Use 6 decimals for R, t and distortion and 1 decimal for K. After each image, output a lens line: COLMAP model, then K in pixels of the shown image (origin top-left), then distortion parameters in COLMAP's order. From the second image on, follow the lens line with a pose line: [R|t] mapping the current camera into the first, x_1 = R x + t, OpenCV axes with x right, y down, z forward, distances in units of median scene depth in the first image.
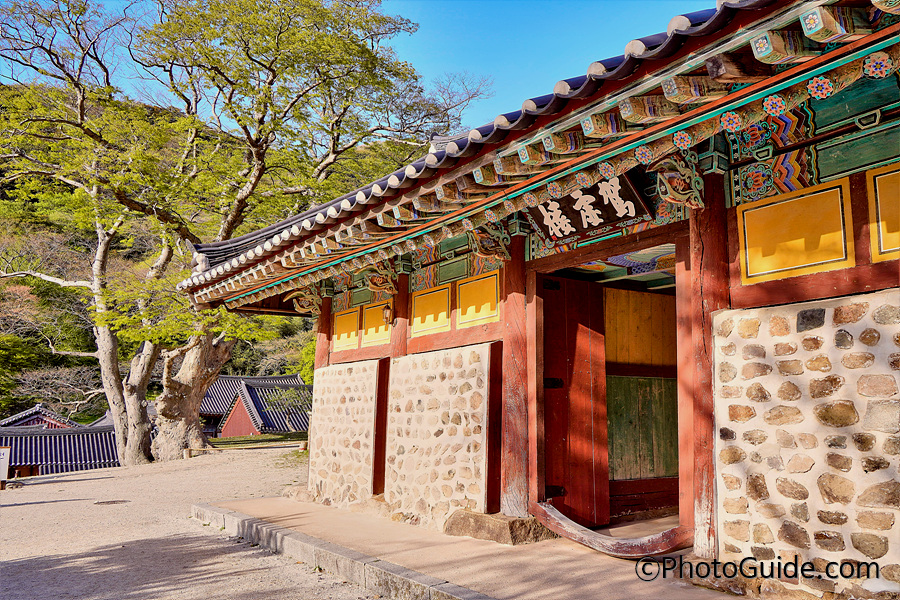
lens RADIAL K [[730.6, 0, 453.6], [0, 730.6, 298.3], [0, 0, 1]] dist [0.009648, 0.001663]
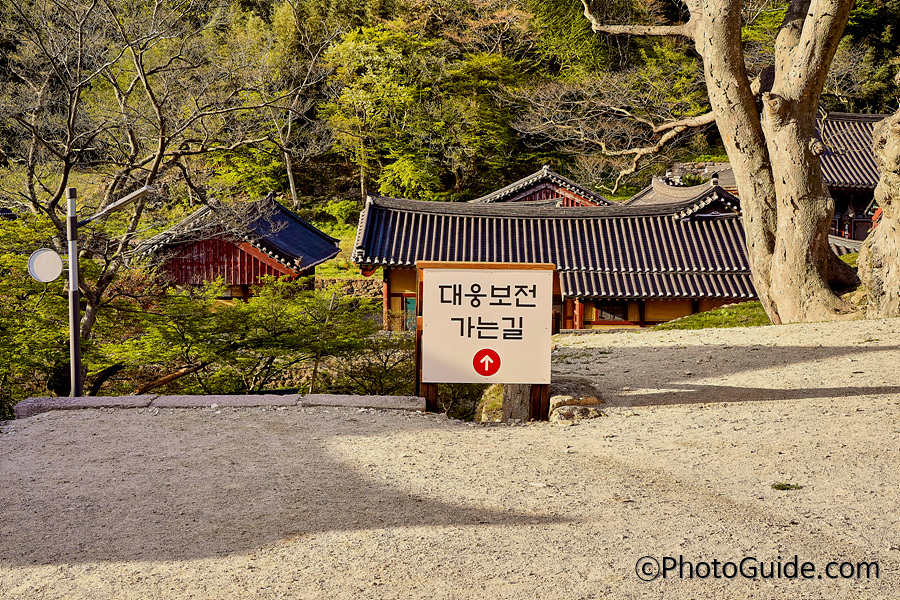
lens RADIAL K [[1141.1, 0, 450.6], [0, 1141.1, 300.3], [0, 0, 1]] dist [0.012167, 0.000000]
pose [[0.835389, 0.062572, -0.546085, -0.156934], [0.076359, 0.970655, 0.228033, 0.044306], [0.544329, -0.232194, 0.806097, 0.246752]]
